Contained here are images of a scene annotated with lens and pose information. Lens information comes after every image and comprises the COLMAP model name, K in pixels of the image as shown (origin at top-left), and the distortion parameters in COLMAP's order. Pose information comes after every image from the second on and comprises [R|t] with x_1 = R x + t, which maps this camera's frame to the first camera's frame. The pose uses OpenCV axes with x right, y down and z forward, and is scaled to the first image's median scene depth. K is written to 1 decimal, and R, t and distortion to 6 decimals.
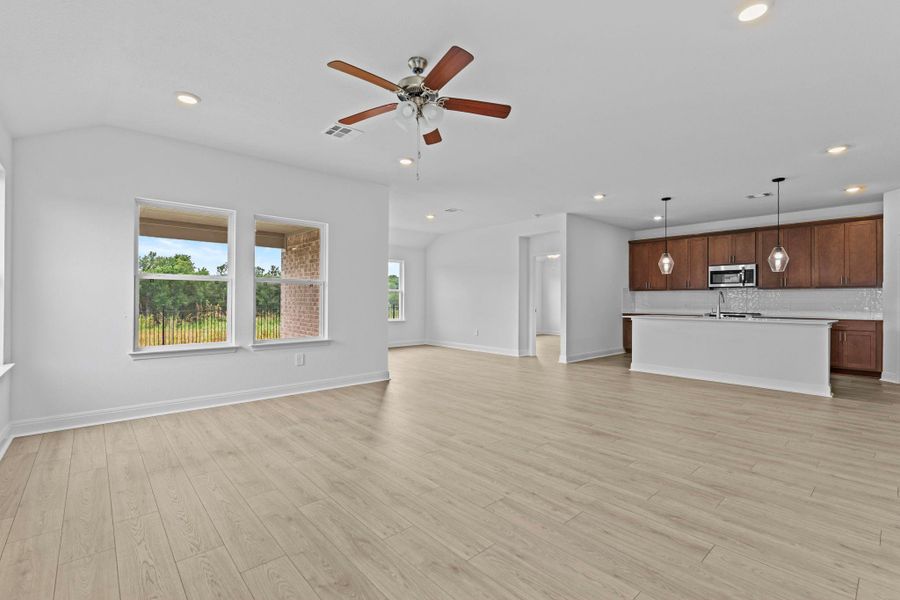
lens RADIAL K [[405.4, 0, 450.0], [0, 405.4, 300.0], [0, 0, 1]] dist [-0.000094, 0.000087]
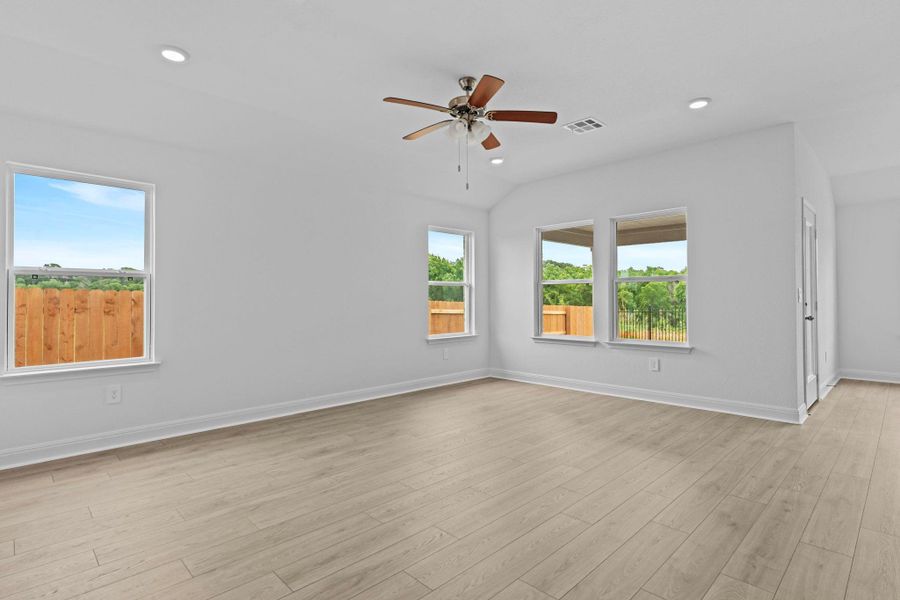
lens RADIAL K [[449.5, 0, 450.0], [0, 449.5, 300.0], [0, 0, 1]] dist [0.002569, 0.000404]
pose [[0.047680, -0.003041, -0.998858, 1.111074], [0.006804, 0.999973, -0.002720, 0.002825], [0.998839, -0.006667, 0.047700, 0.889911]]
